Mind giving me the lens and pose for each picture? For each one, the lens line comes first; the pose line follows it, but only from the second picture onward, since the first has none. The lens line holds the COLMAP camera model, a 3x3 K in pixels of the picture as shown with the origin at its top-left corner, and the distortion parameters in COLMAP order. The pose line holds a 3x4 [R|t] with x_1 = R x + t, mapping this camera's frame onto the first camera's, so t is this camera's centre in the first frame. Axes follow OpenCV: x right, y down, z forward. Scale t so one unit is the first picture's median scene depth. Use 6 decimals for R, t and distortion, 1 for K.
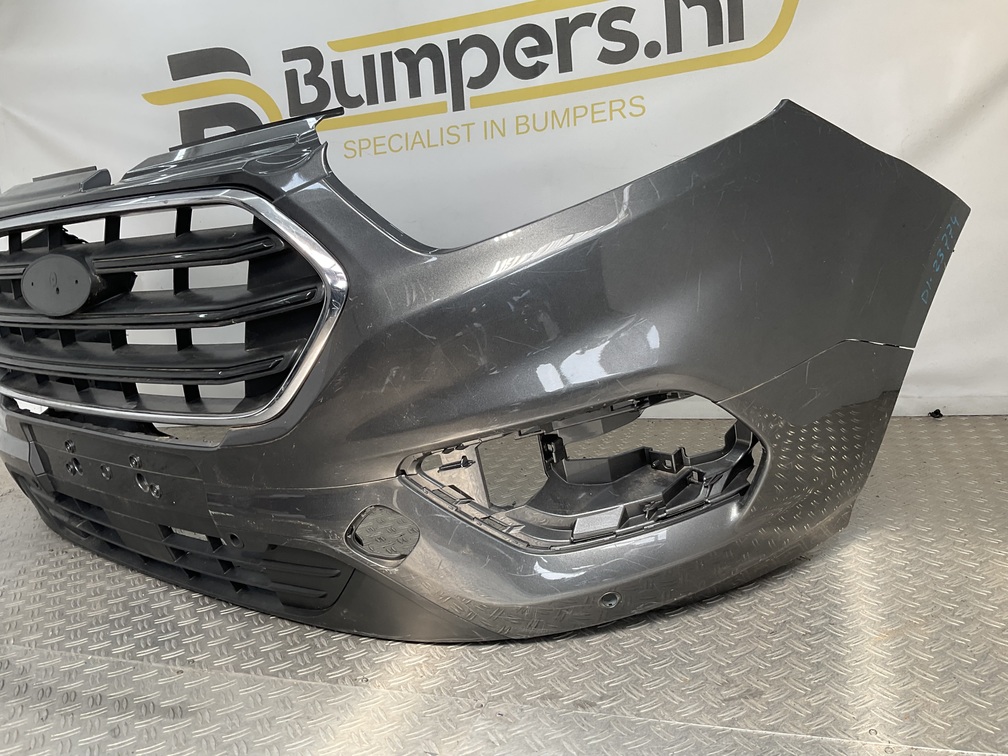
lens RADIAL K [[829.2, 0, 501.0], [0, 829.2, 375.3], [0, 0, 1]] dist [0.099378, -0.210692]
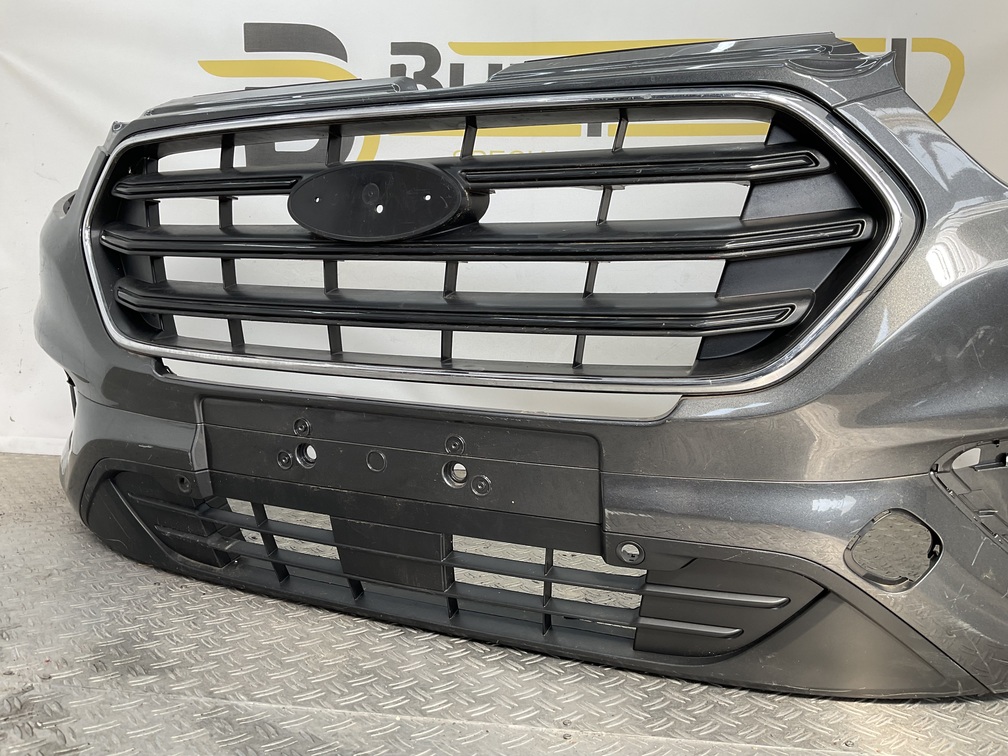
lens RADIAL K [[829.2, 0, 501.0], [0, 829.2, 375.3], [0, 0, 1]] dist [0.099378, -0.210692]
pose [[0.964458, 0.110611, 0.239971, -0.355265], [-0.079314, 0.987475, -0.136392, 0.084820], [-0.252052, 0.112511, 0.961151, 0.164561]]
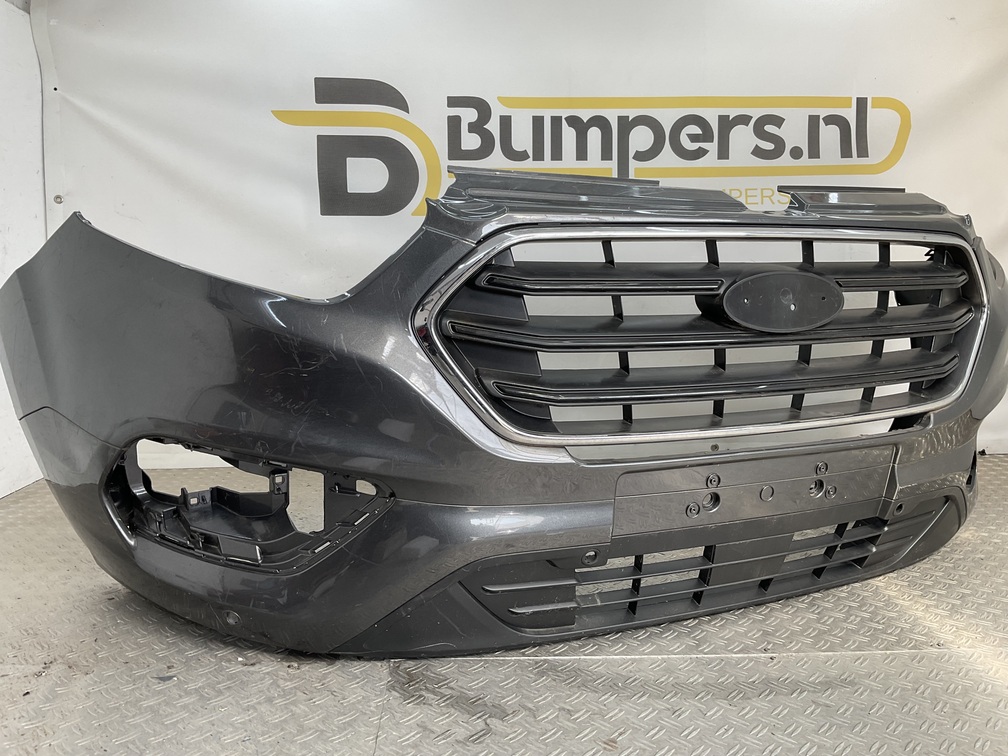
lens RADIAL K [[829.2, 0, 501.0], [0, 829.2, 375.3], [0, 0, 1]] dist [0.099378, -0.210692]
pose [[0.921448, 0.050755, 0.385171, -0.636494], [-0.017907, 0.995925, -0.088395, 0.049789], [-0.388088, 0.074554, 0.918602, 0.058451]]
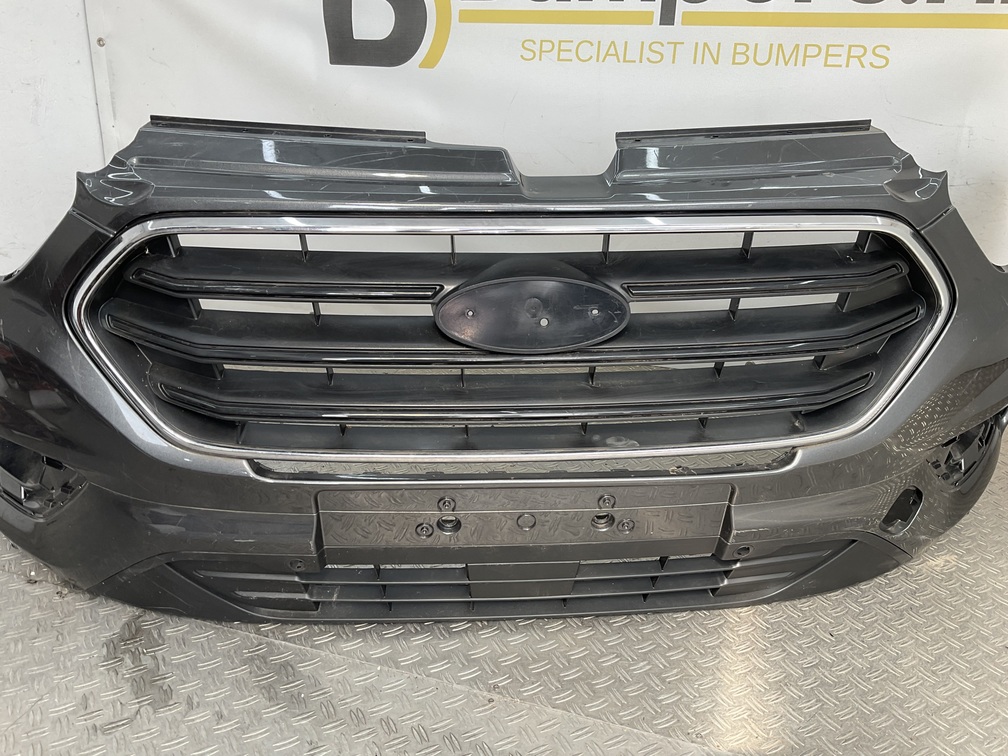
lens RADIAL K [[829.2, 0, 501.0], [0, 829.2, 375.3], [0, 0, 1]] dist [0.099378, -0.210692]
pose [[0.992860, 0.090698, 0.077479, -0.267574], [-0.104841, 0.973317, 0.204112, -0.121769], [-0.056899, -0.210778, 0.975877, 0.066186]]
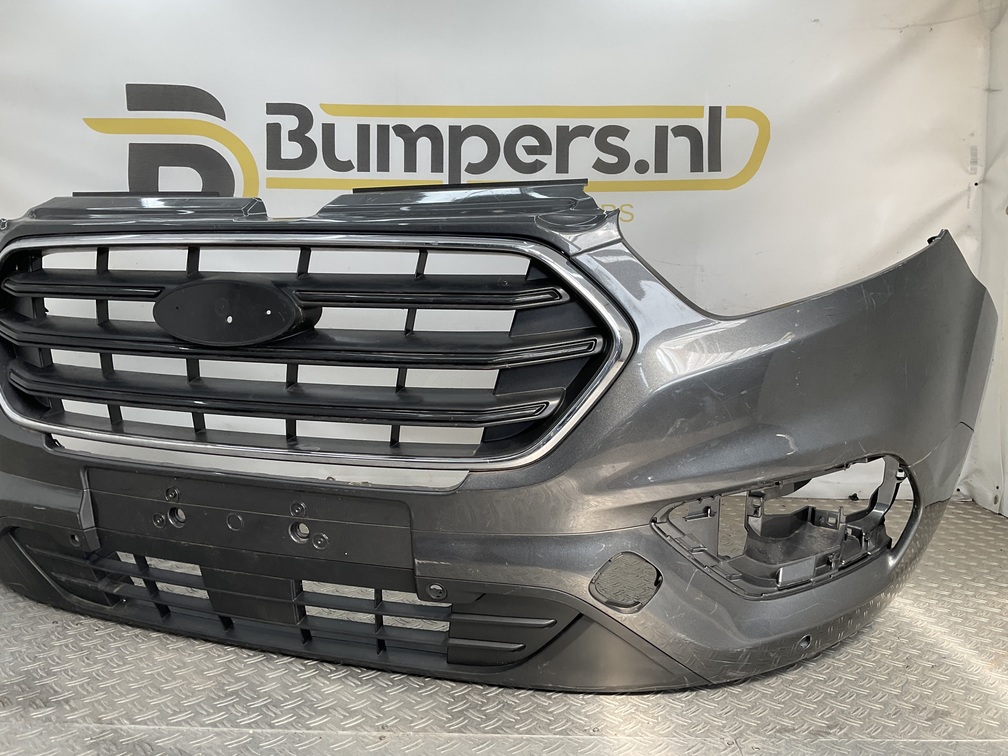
lens RADIAL K [[829.2, 0, 501.0], [0, 829.2, 375.3], [0, 0, 1]] dist [0.099378, -0.210692]
pose [[0.939481, 0.082032, 0.332635, -0.332985], [-0.044577, 0.991927, -0.118719, 0.033895], [-0.339688, 0.096706, 0.935553, 0.028147]]
